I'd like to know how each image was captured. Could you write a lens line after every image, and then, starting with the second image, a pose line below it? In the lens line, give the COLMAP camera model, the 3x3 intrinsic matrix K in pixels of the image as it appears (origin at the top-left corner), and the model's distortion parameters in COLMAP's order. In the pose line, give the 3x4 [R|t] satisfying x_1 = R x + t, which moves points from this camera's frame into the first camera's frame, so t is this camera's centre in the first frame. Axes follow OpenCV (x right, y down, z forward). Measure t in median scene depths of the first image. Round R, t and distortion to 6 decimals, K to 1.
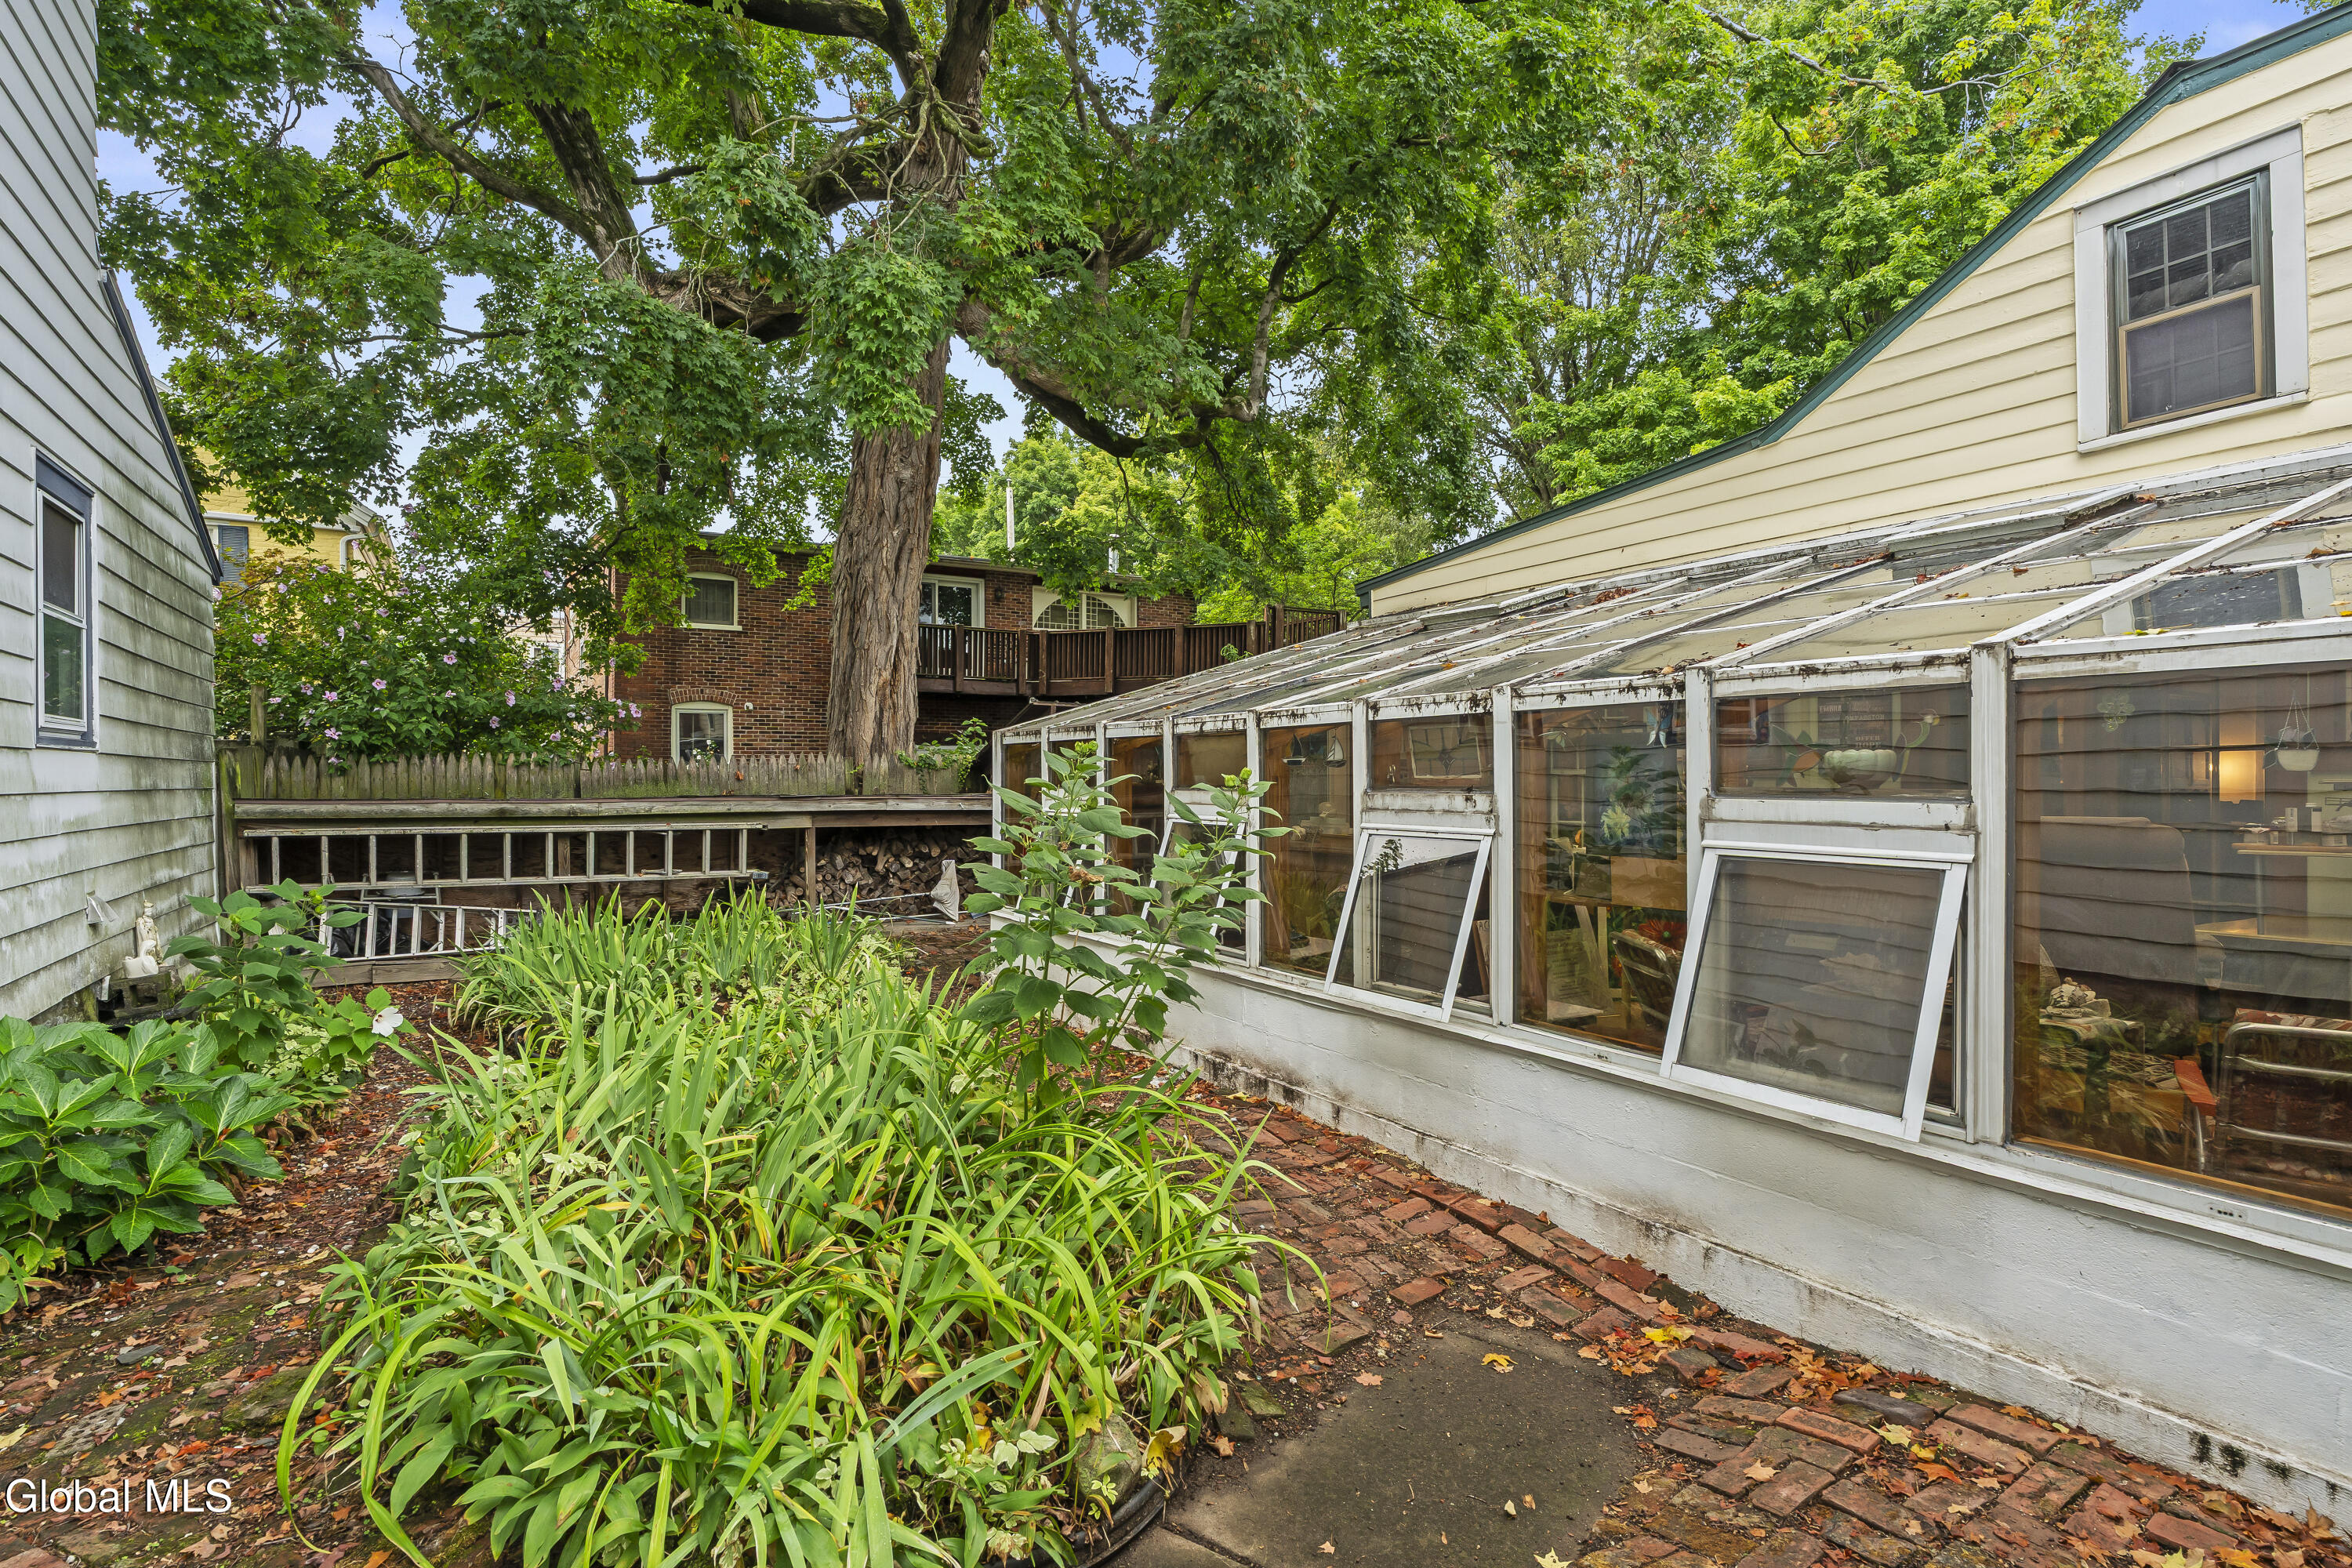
lens RADIAL K [[1157.7, 0, 1176.0], [0, 1157.7, 784.0], [0, 0, 1]] dist [-0.003953, 0.001303]
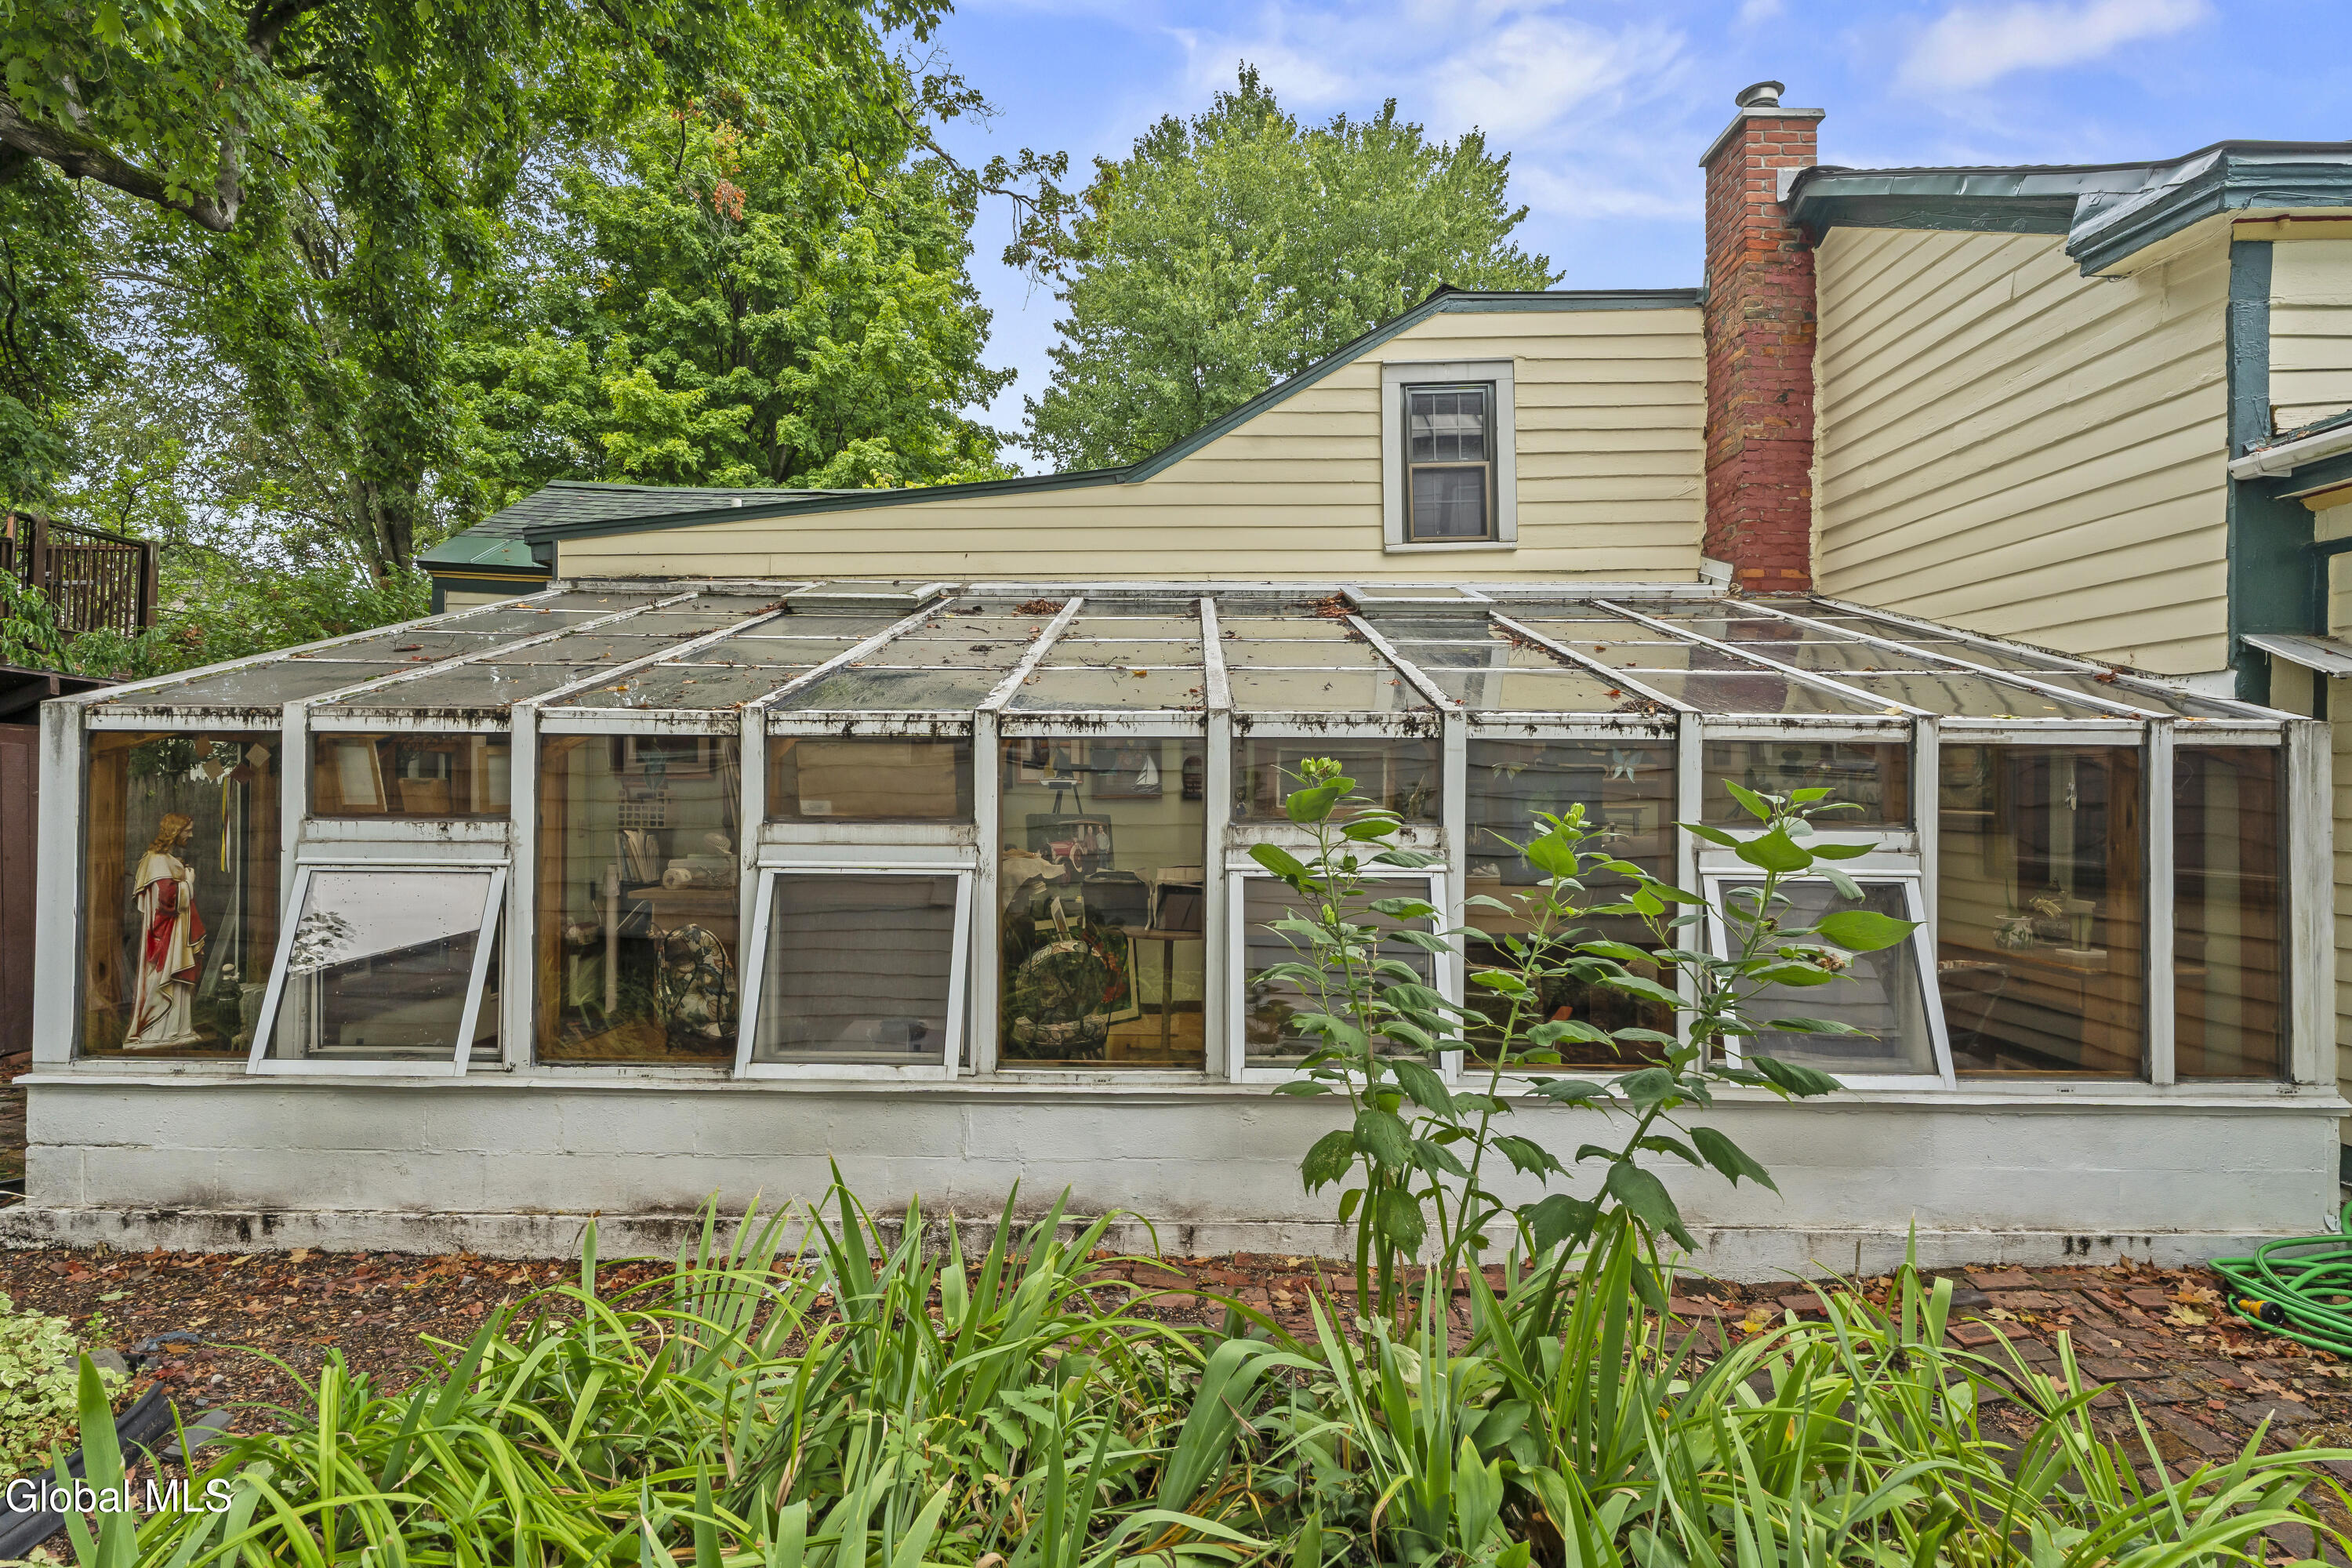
lens RADIAL K [[1200.8, 0, 1165.5], [0, 1200.8, 784.7], [0, 0, 1]] dist [-0.008604, -0.000433]
pose [[0.532940, 0.013989, 0.846037, -0.539808], [-0.003566, 0.999892, -0.014287, -0.008735], [-0.846145, 0.004597, 0.532932, 0.559067]]
